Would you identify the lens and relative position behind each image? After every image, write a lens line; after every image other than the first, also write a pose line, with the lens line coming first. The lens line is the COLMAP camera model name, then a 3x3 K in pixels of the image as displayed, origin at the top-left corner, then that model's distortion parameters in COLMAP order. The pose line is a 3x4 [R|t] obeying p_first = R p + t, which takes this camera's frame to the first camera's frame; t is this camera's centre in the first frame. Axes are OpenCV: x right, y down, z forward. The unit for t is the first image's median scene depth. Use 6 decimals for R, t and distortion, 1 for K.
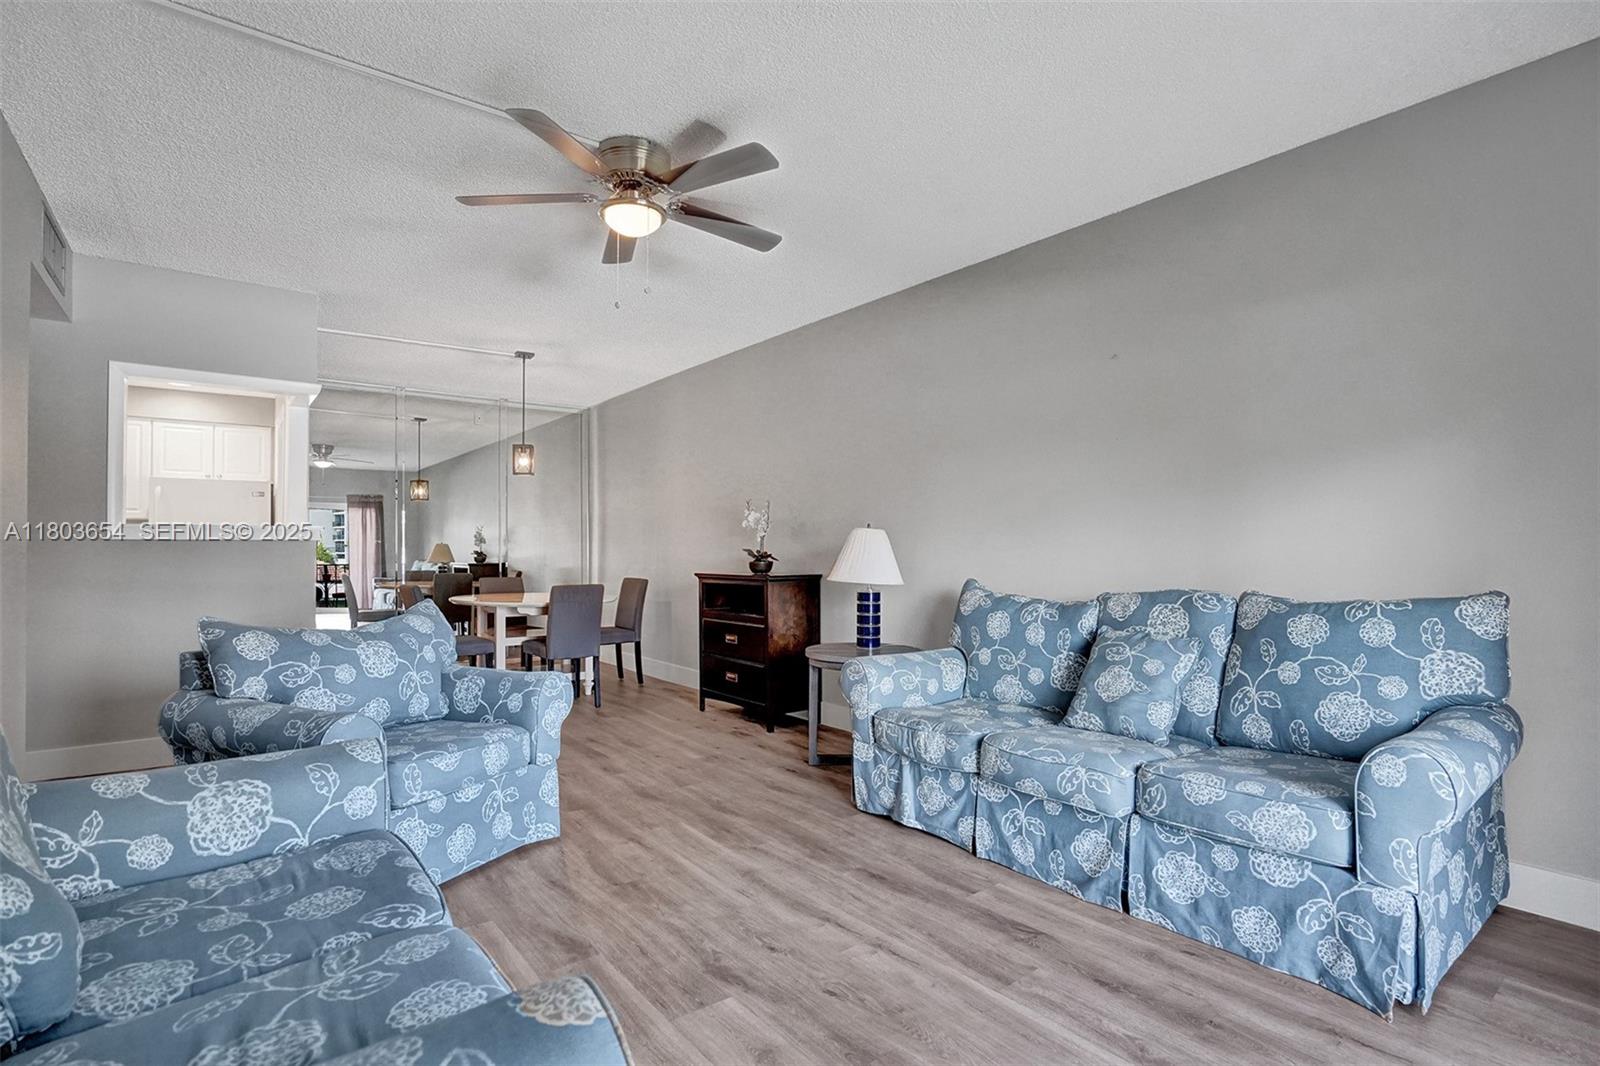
lens RADIAL K [[783.5, 0, 791.0], [0, 783.5, 563.6], [0, 0, 1]] dist [-0.013925, 0.000582]
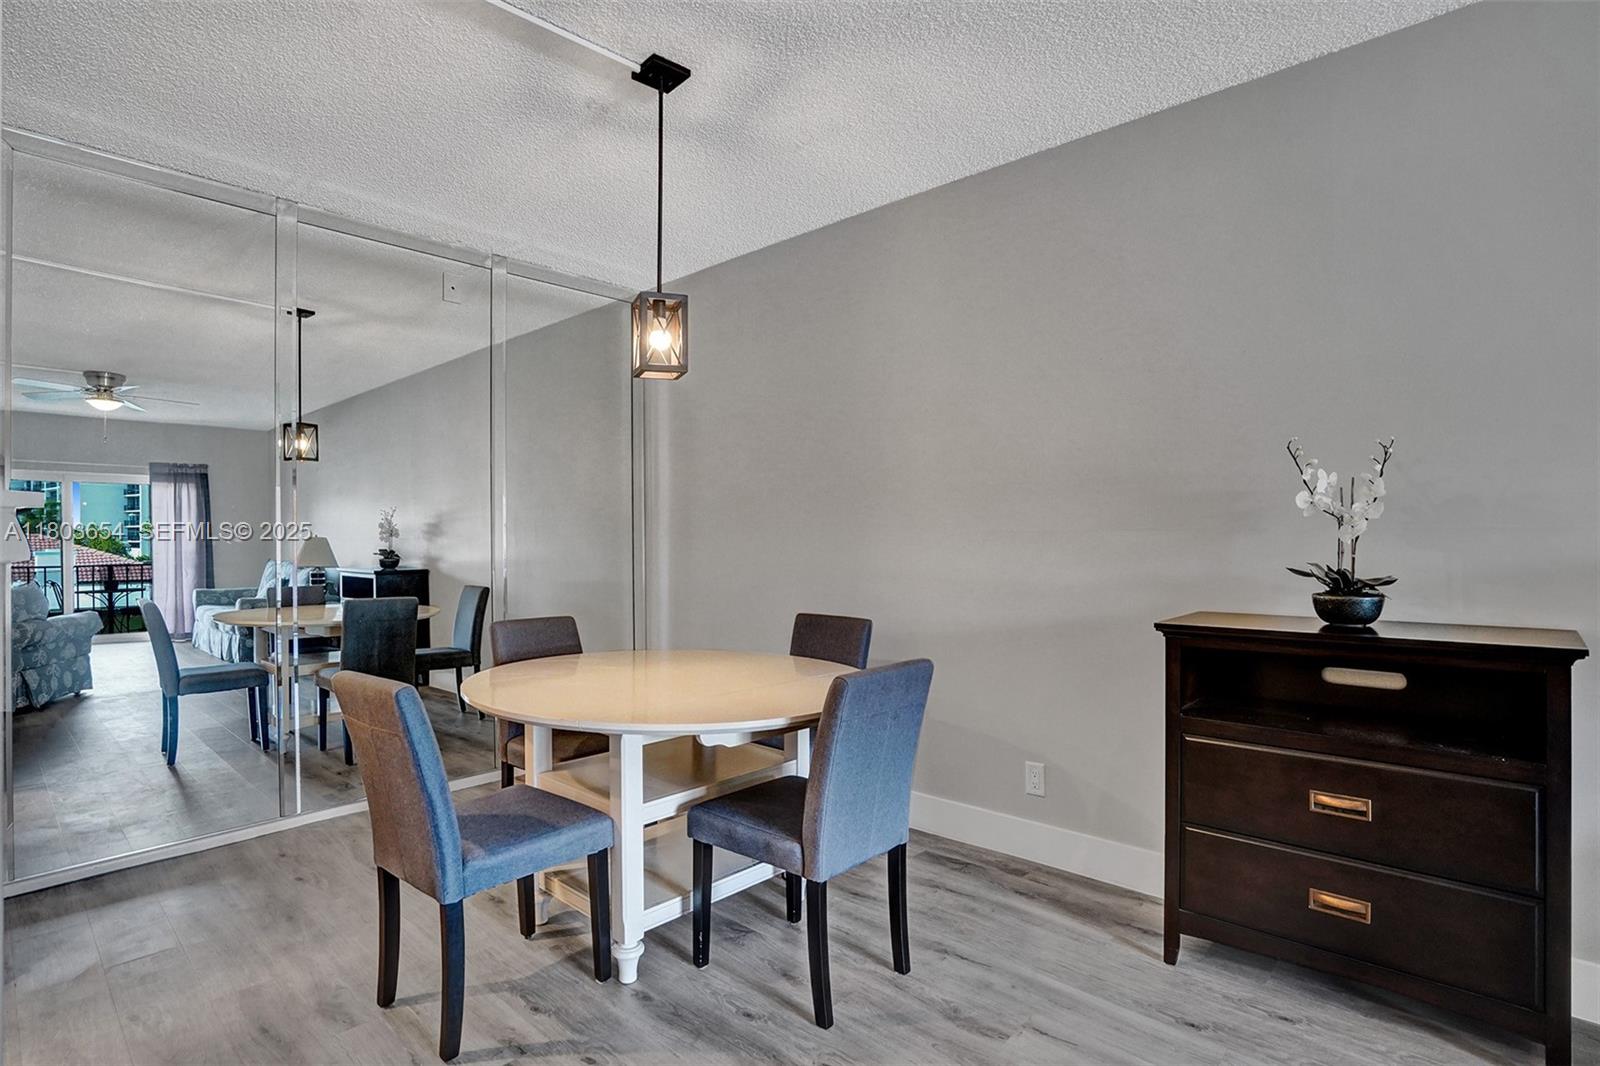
lens RADIAL K [[783.5, 0, 807.5], [0, 783.5, 536.6], [0, 0, 1]] dist [-0.013925, 0.000582]
pose [[0.981776, -0.004917, 0.189980, -0.187109], [0.008181, 0.999832, -0.016396, -0.013544], [-0.189867, 0.017652, 0.981651, 0.321290]]
